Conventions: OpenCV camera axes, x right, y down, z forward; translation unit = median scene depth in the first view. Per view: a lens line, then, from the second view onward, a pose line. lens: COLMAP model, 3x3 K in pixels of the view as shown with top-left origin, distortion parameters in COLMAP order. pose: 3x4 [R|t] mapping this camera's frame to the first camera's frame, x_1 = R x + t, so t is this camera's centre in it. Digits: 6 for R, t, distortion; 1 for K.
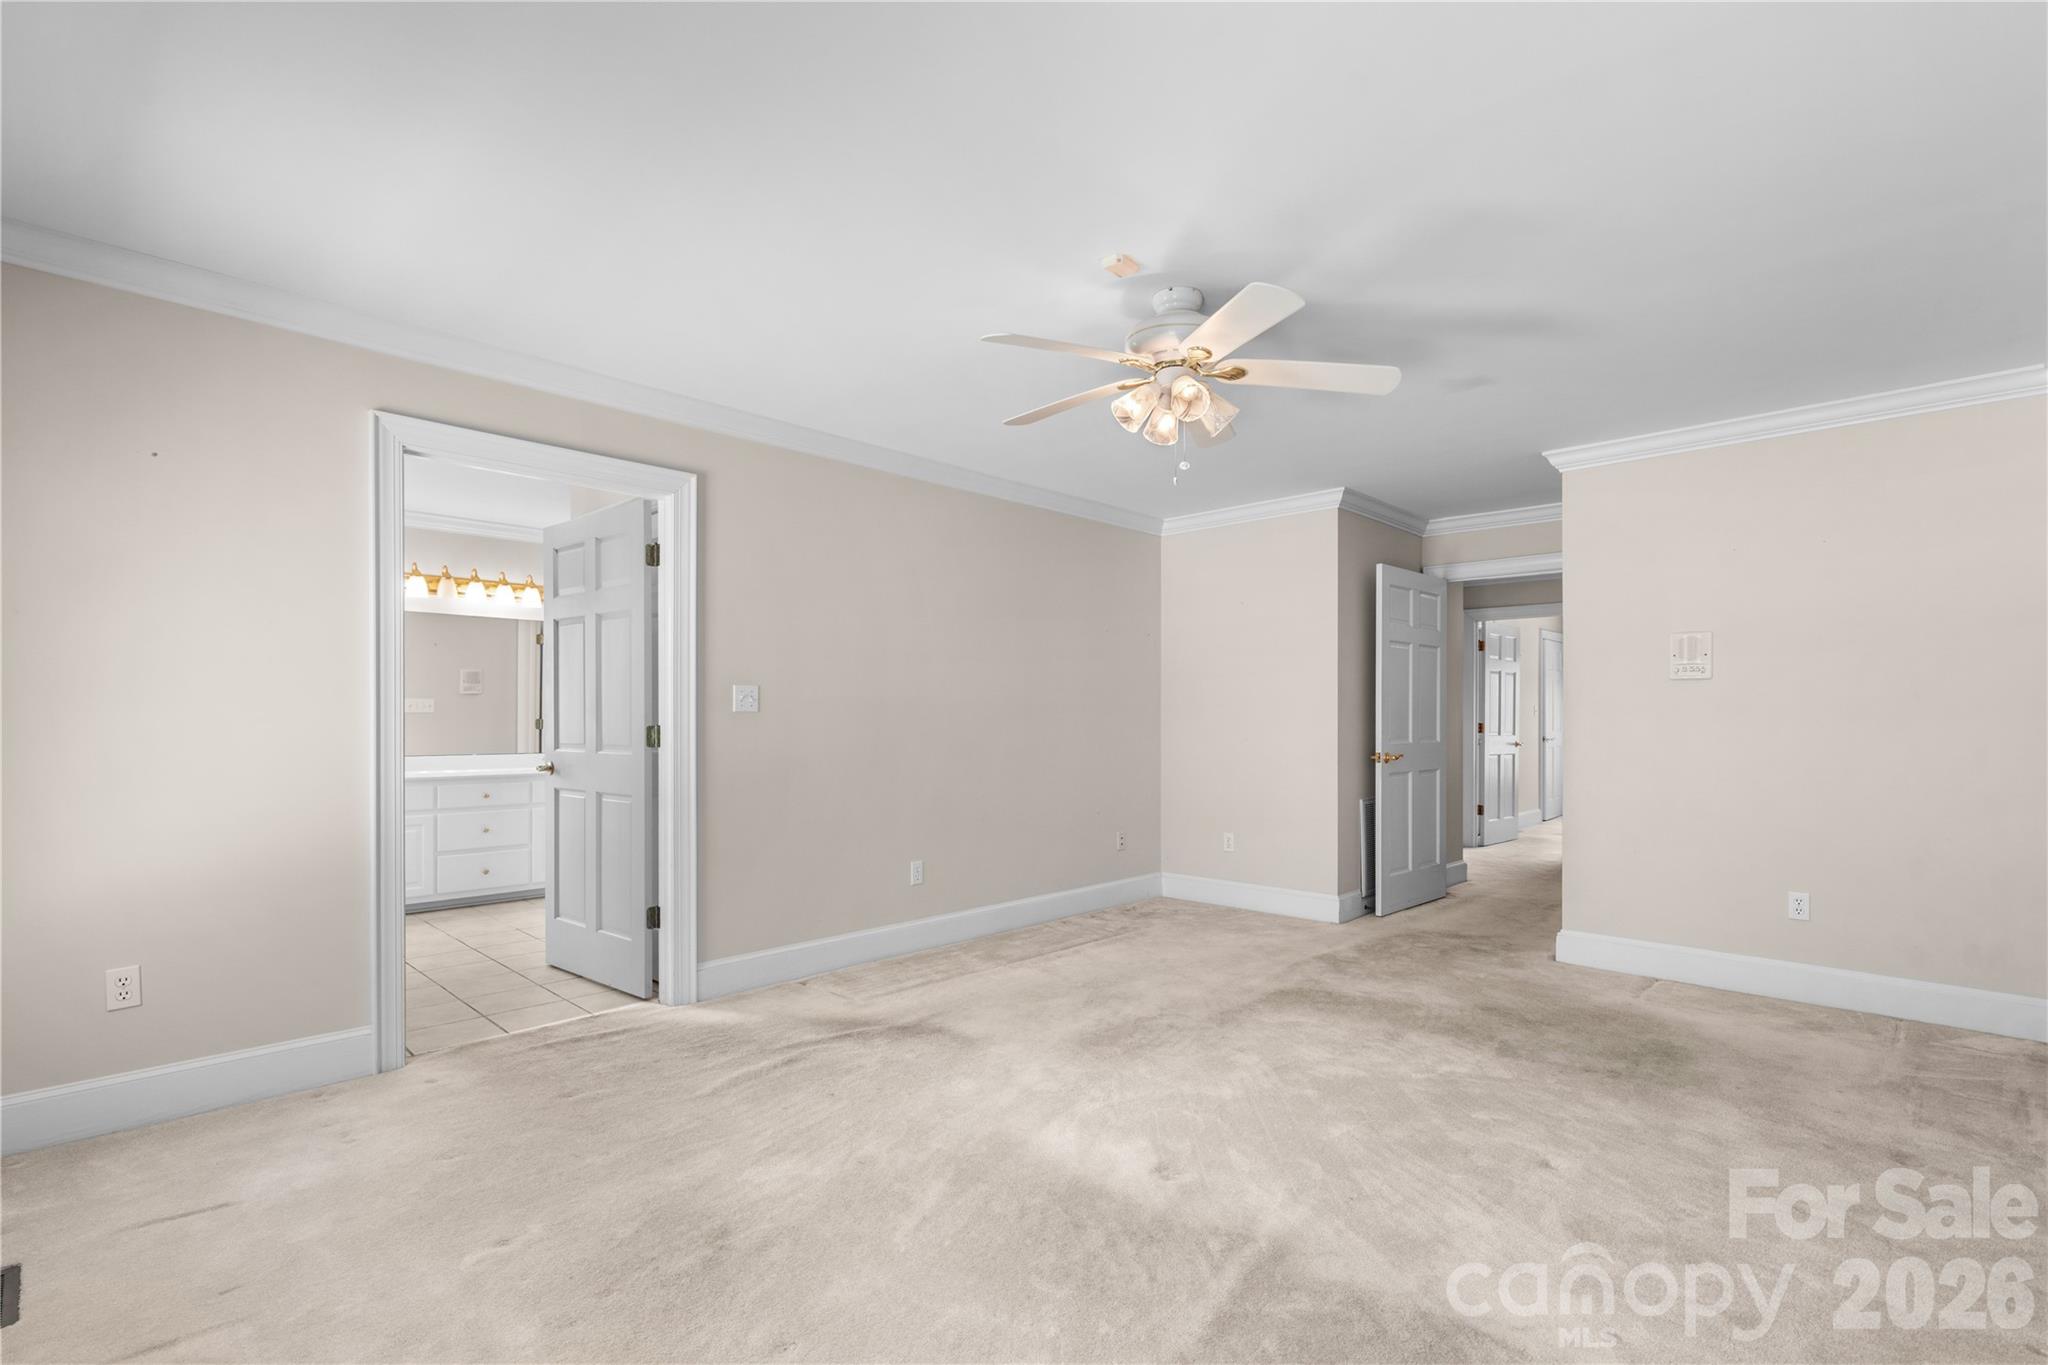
lens RADIAL K [[954.8, 0, 1027.7], [0, 954.8, 724.6], [0, 0, 1]] dist [-0.000673, -0.000074]
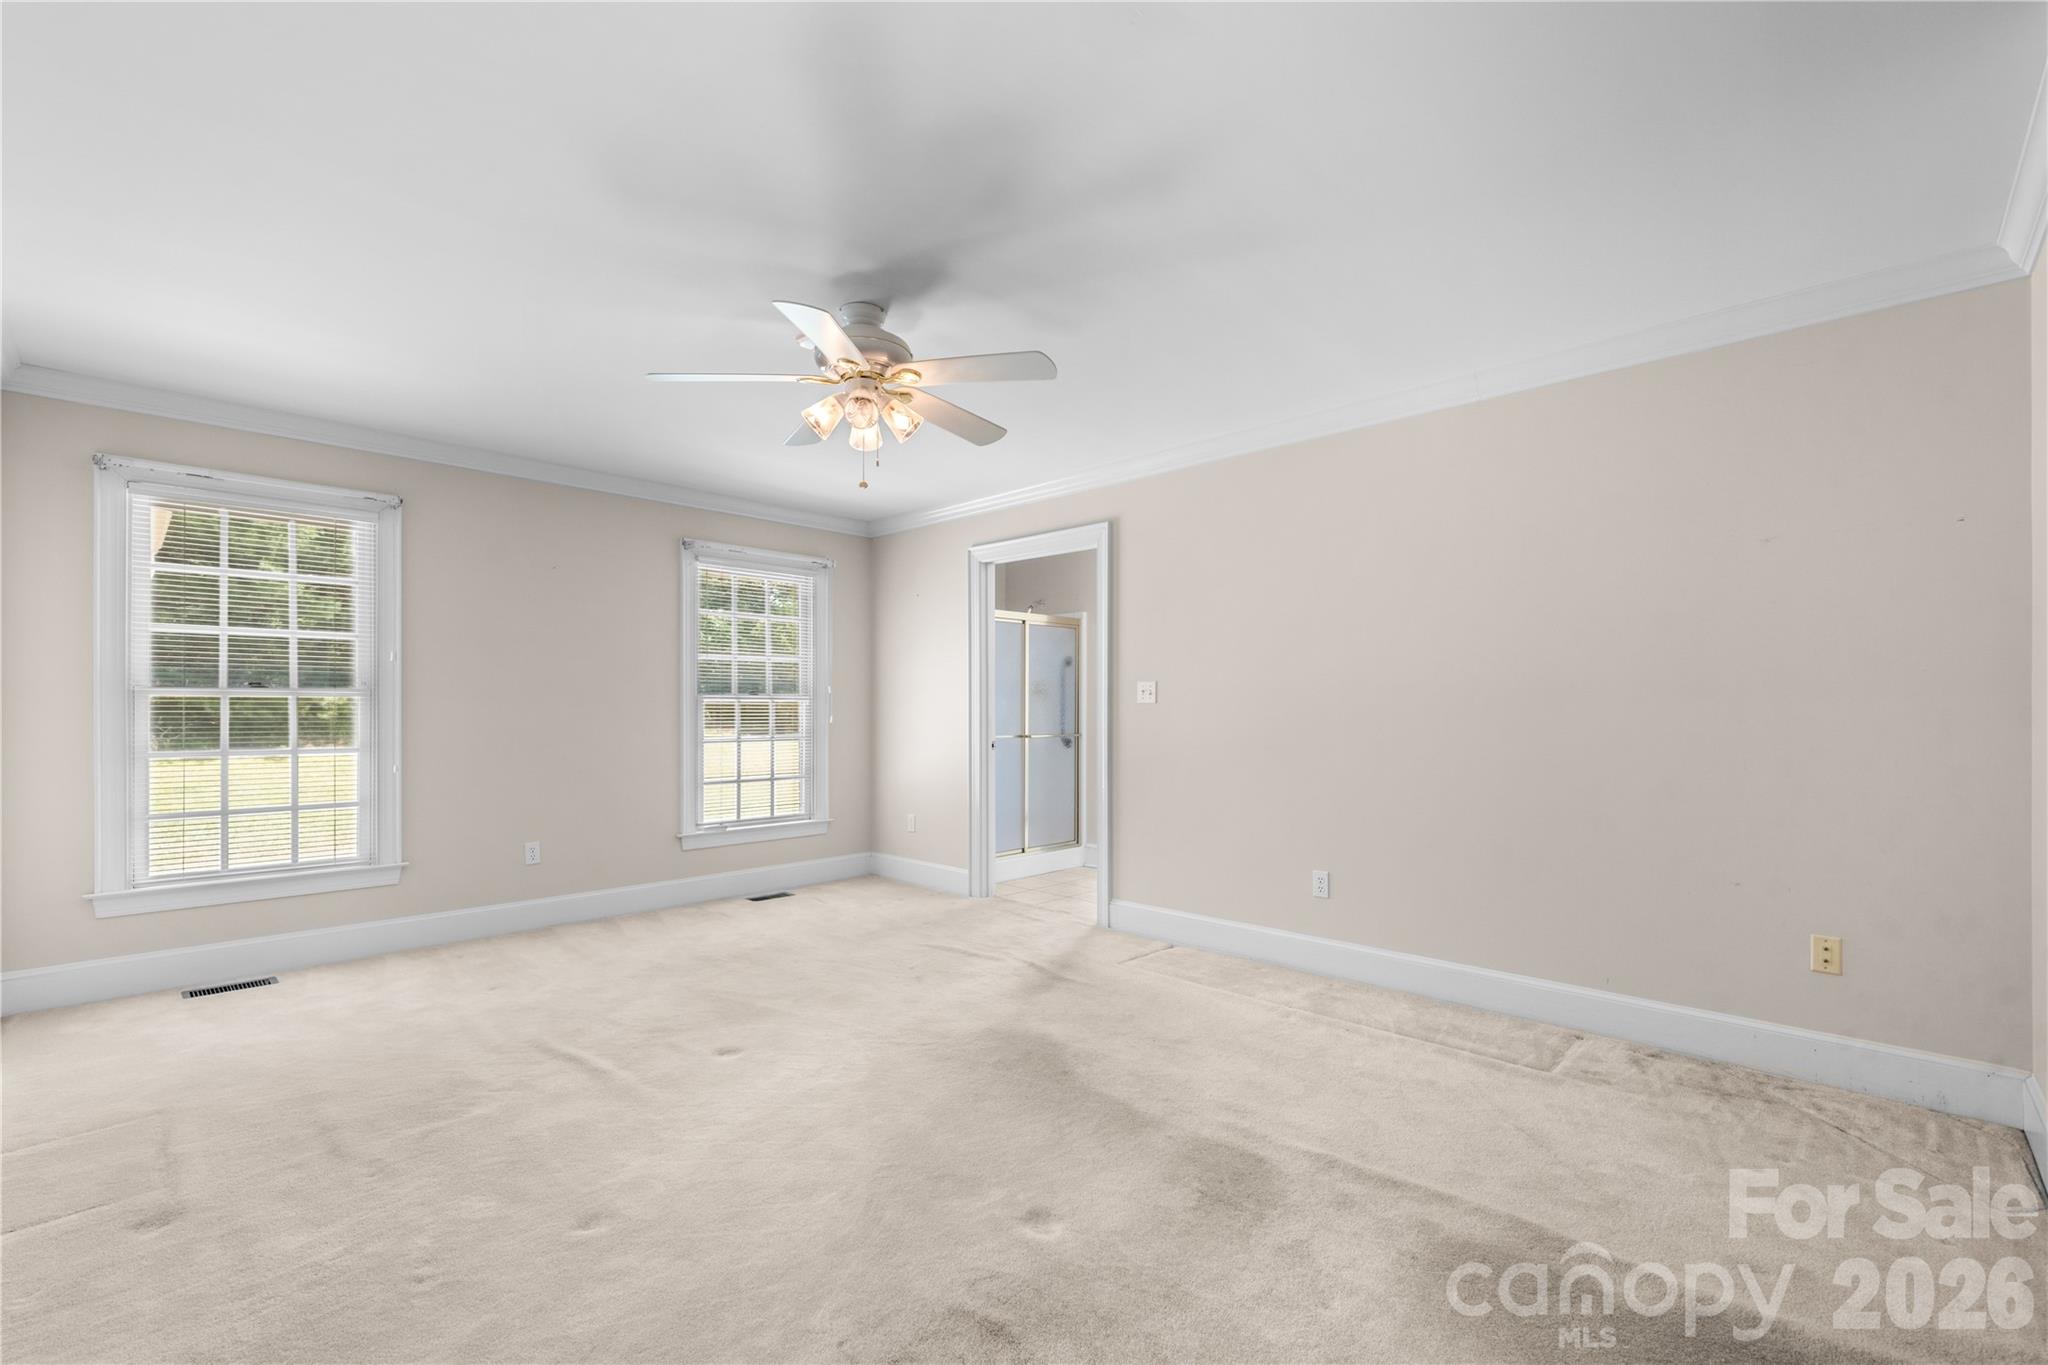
lens RADIAL K [[909.3, 0, 1010.3], [0, 909.3, 696.4], [0, 0, 1]] dist [0.000882, 0.000266]
pose [[-0.027405, -0.010259, -0.999572, 0.876466], [-0.005213, 0.999935, -0.010120, -0.010476], [0.999611, 0.004933, -0.027457, 0.880530]]
